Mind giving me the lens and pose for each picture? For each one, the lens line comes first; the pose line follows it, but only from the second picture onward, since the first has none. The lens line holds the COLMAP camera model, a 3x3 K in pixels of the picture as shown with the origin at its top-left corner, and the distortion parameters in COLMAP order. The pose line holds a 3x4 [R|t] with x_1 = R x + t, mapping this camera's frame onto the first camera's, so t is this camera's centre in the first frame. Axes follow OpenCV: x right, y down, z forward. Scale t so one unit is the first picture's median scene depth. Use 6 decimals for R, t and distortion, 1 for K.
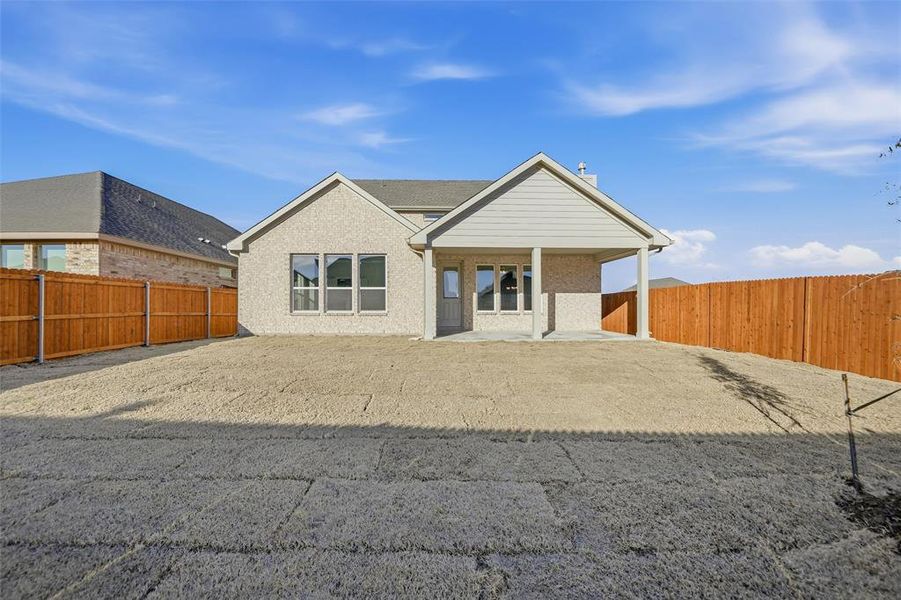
lens RADIAL K [[333.8, 0, 445.6], [0, 333.8, 306.0], [0, 0, 1]] dist [-0.013864, 0.000066]
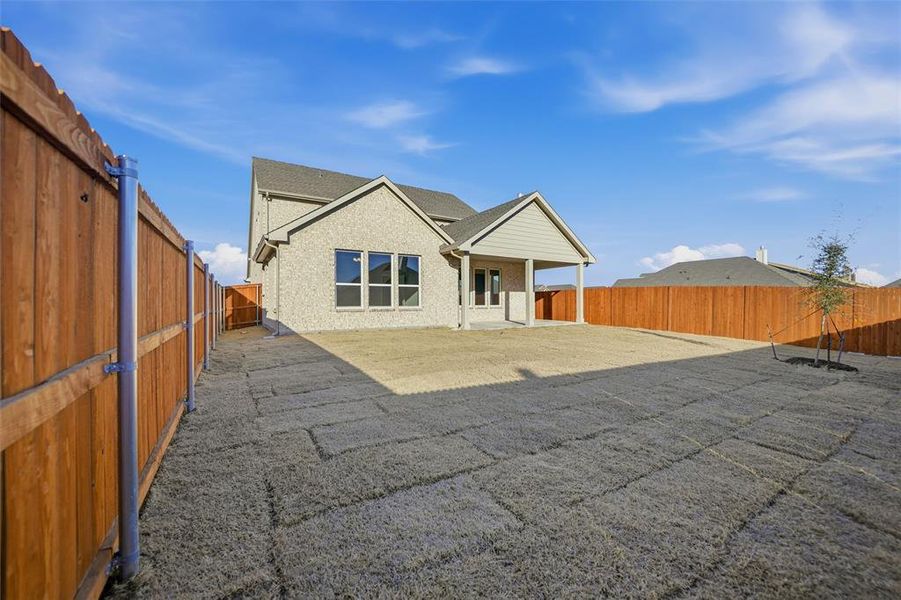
lens RADIAL K [[333.8, 0, 445.6], [0, 333.8, 306.0], [0, 0, 1]] dist [-0.013864, 0.000066]
pose [[0.867500, -0.007759, 0.497376, -0.676020], [0.001482, 0.999914, 0.013015, -0.000253], [-0.497434, -0.010553, 0.867438, -0.020072]]
